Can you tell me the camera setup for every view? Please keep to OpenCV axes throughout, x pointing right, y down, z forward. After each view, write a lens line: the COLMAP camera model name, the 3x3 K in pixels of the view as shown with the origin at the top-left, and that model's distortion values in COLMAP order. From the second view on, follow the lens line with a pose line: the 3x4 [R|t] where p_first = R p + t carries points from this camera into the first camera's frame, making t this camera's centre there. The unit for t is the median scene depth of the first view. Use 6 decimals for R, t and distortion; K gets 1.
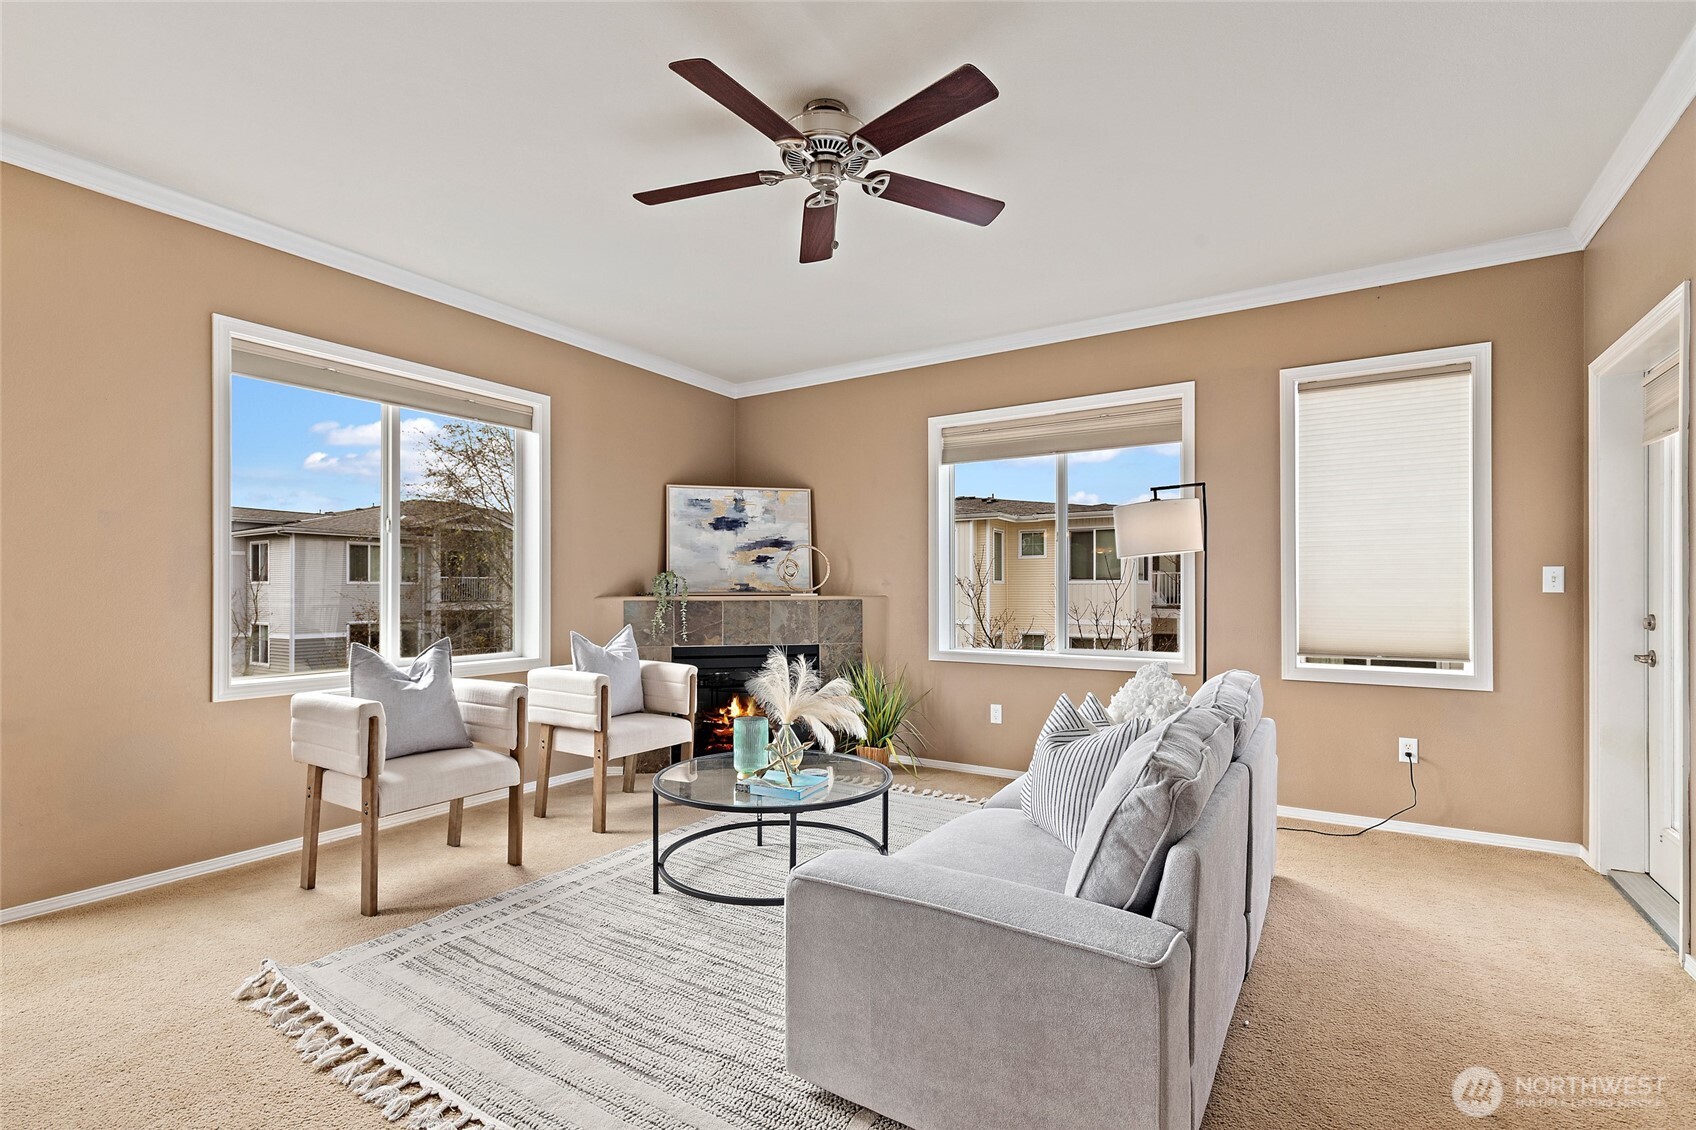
lens RADIAL K [[764.3, 0, 853.3], [0, 764.3, 596.4], [0, 0, 1]] dist [0.009419, -0.000641]
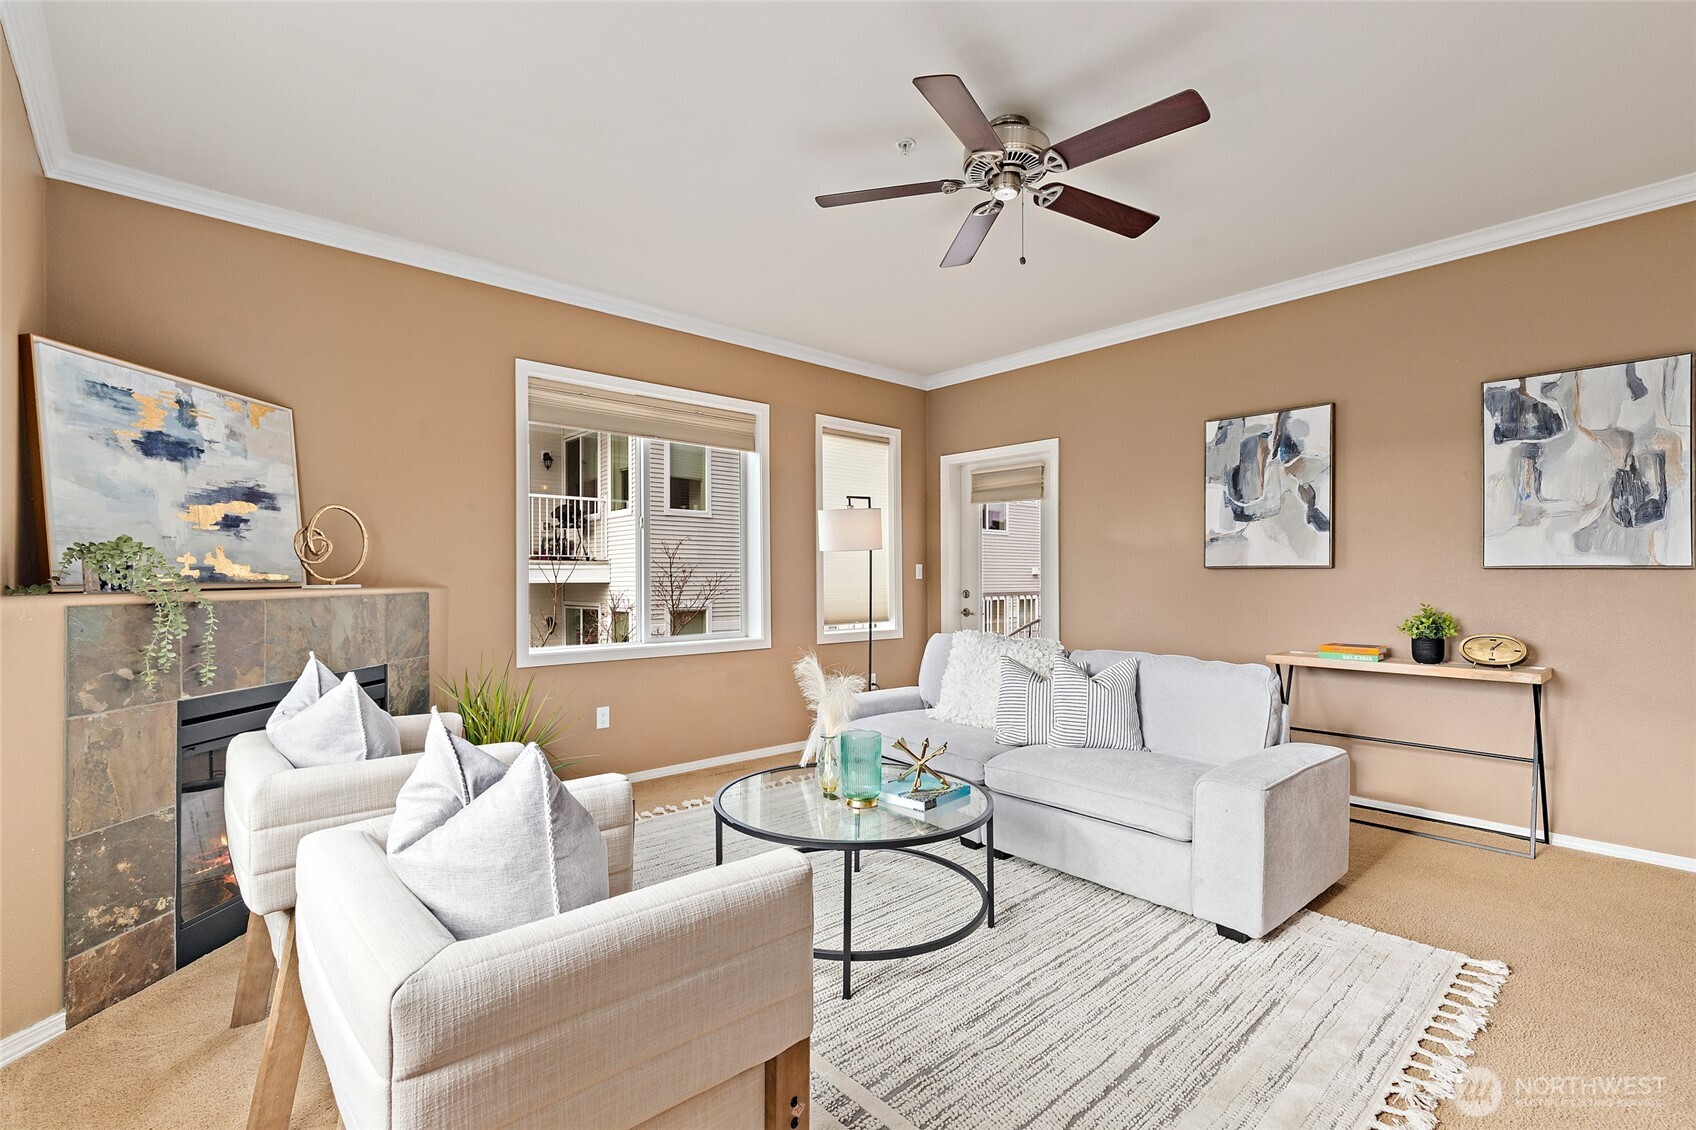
lens RADIAL K [[764.3, 0, 836.2], [0, 764.3, 569.5], [0, 0, 1]] dist [0.009419, -0.000641]
pose [[0.280837, 0.008386, 0.959719, -0.719305], [0.006744, 0.999920, -0.010710, -0.008479], [-0.959732, 0.009480, 0.280758, 0.599724]]
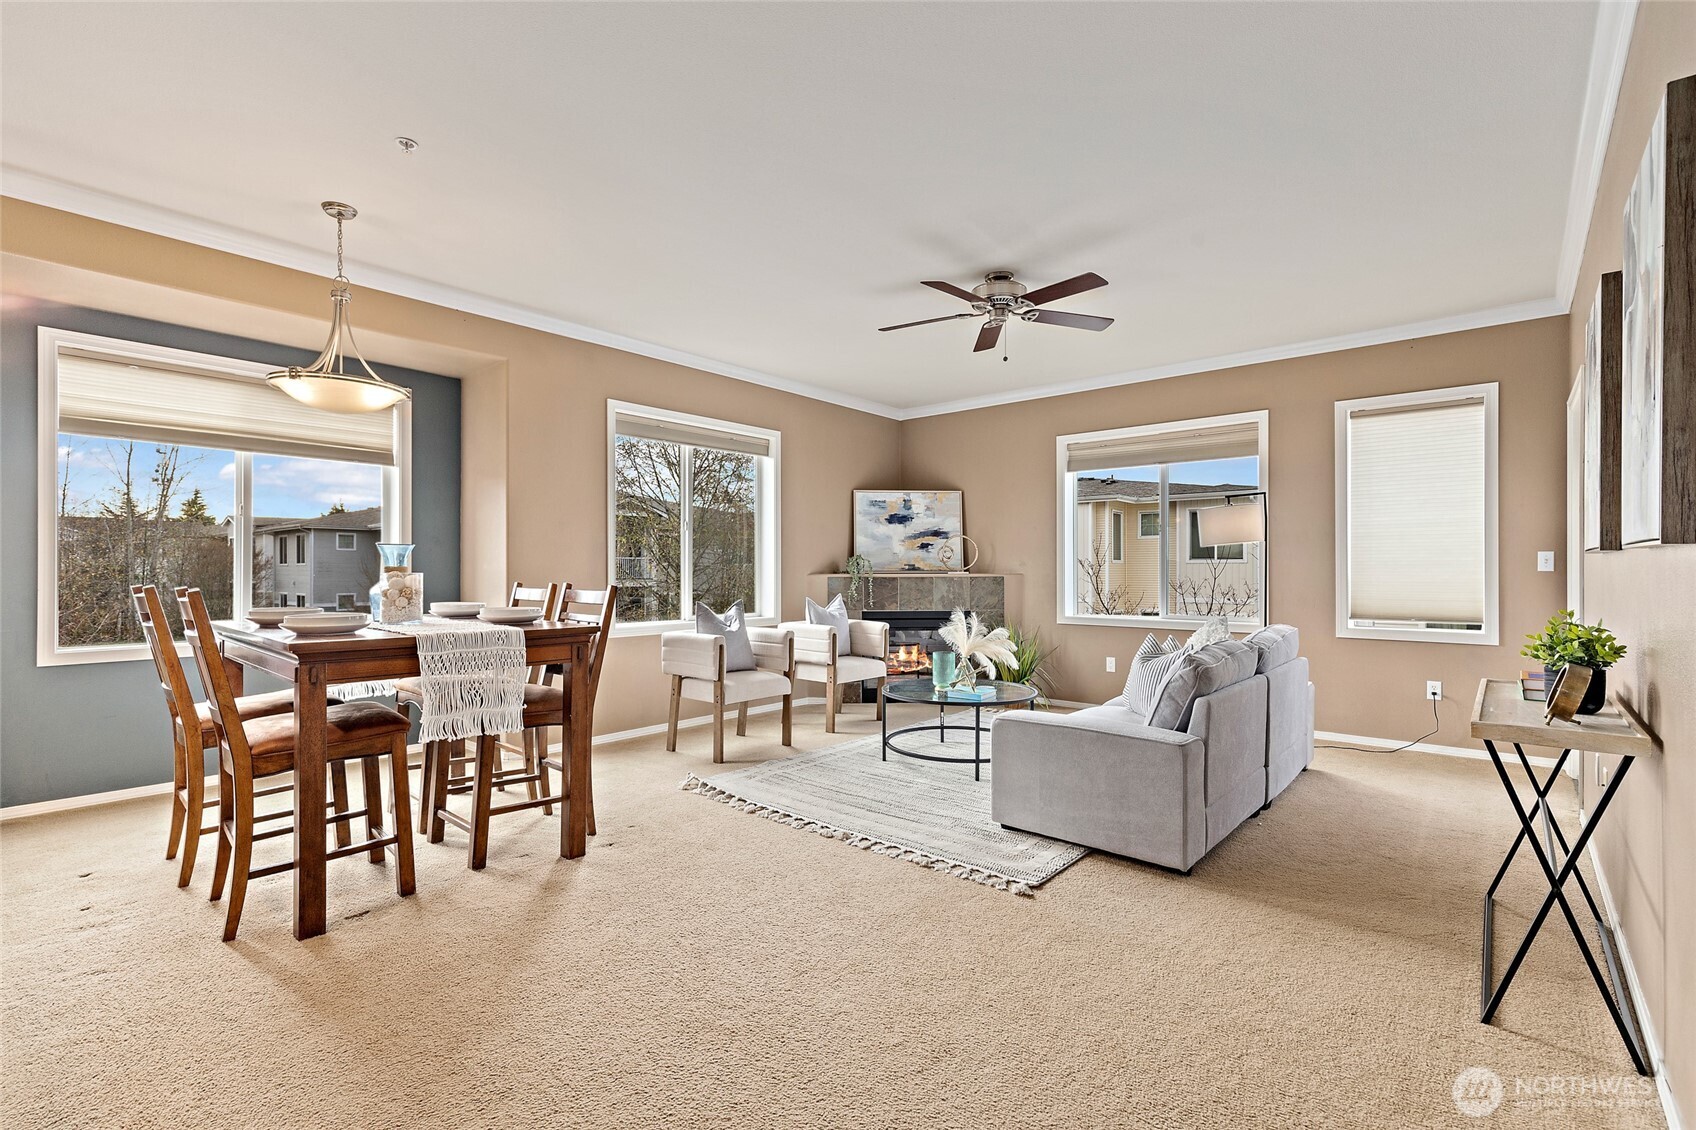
lens RADIAL K [[764.3, 0, 851.9], [0, 764.3, 573.6], [0, 0, 1]] dist [0.009419, -0.000641]
pose [[0.989024, 0.001001, -0.147749, -0.068103], [-0.001447, 0.999995, -0.002910, 0.004277], [0.147746, 0.003092, 0.989021, -0.426279]]
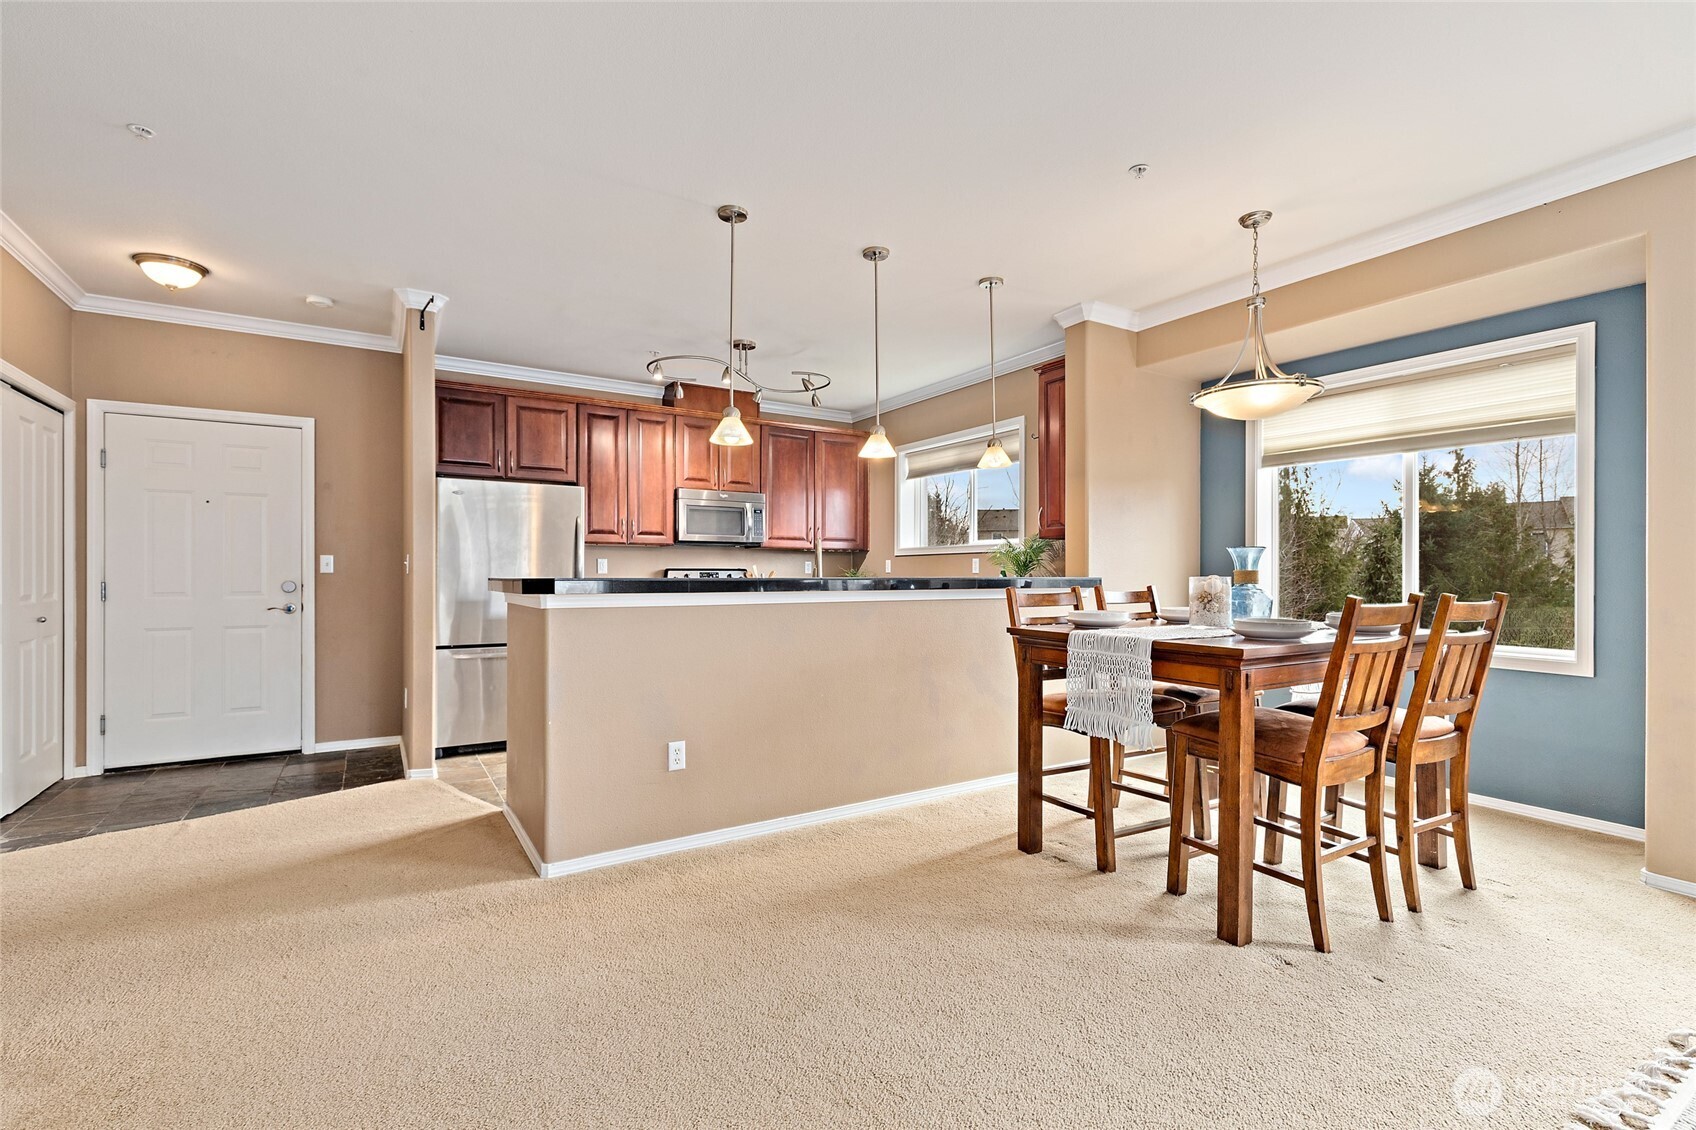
lens RADIAL K [[764.3, 0, 850.3], [0, 764.3, 572.7], [0, 0, 1]] dist [0.009419, -0.000641]
pose [[-0.429298, -0.001656, -0.903161, 0.228429], [-0.009758, 0.999948, 0.002805, -0.000282], [0.903110, 0.010017, -0.429292, 0.316801]]
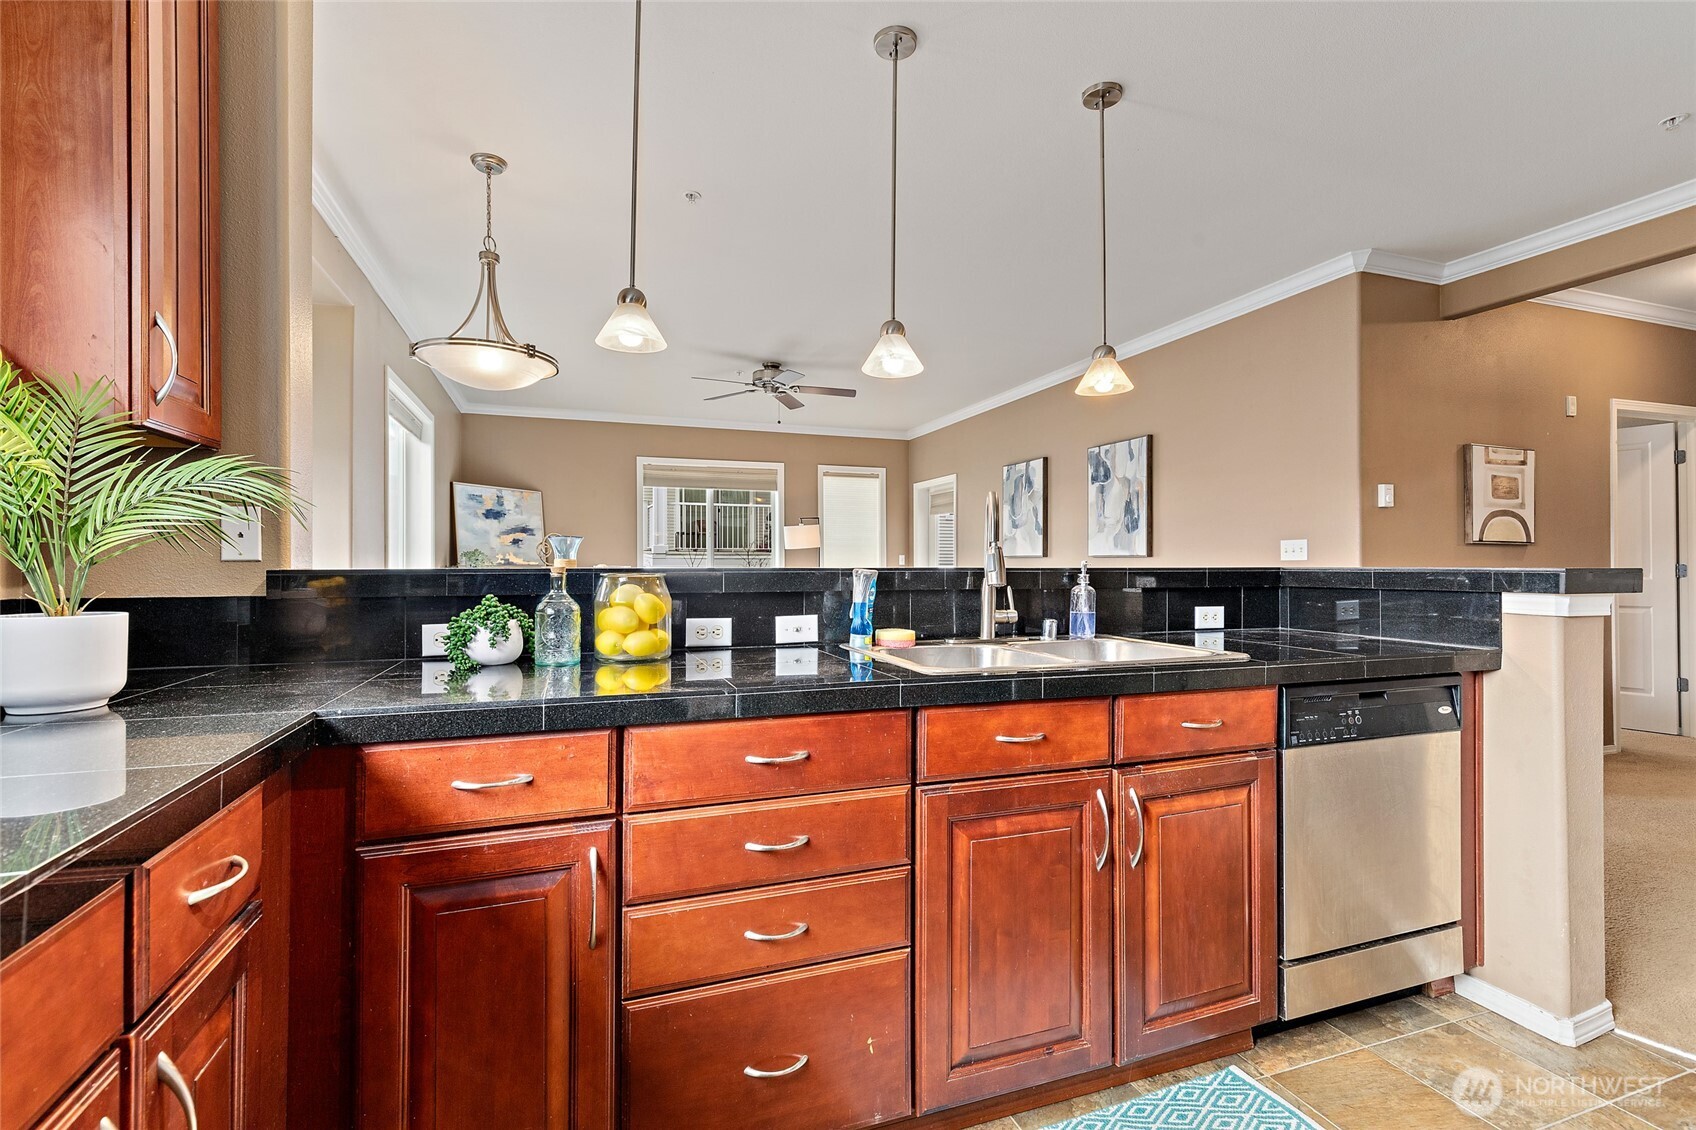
lens RADIAL K [[764.3, 0, 836.6], [0, 764.3, 562.9], [0, 0, 1]] dist [0.009419, -0.000641]
pose [[0.626351, 0.000873, 0.779541, -1.146401], [0.006188, 0.999962, -0.006092, 0.003432], [-0.779517, 0.008640, 0.626322, -0.430248]]
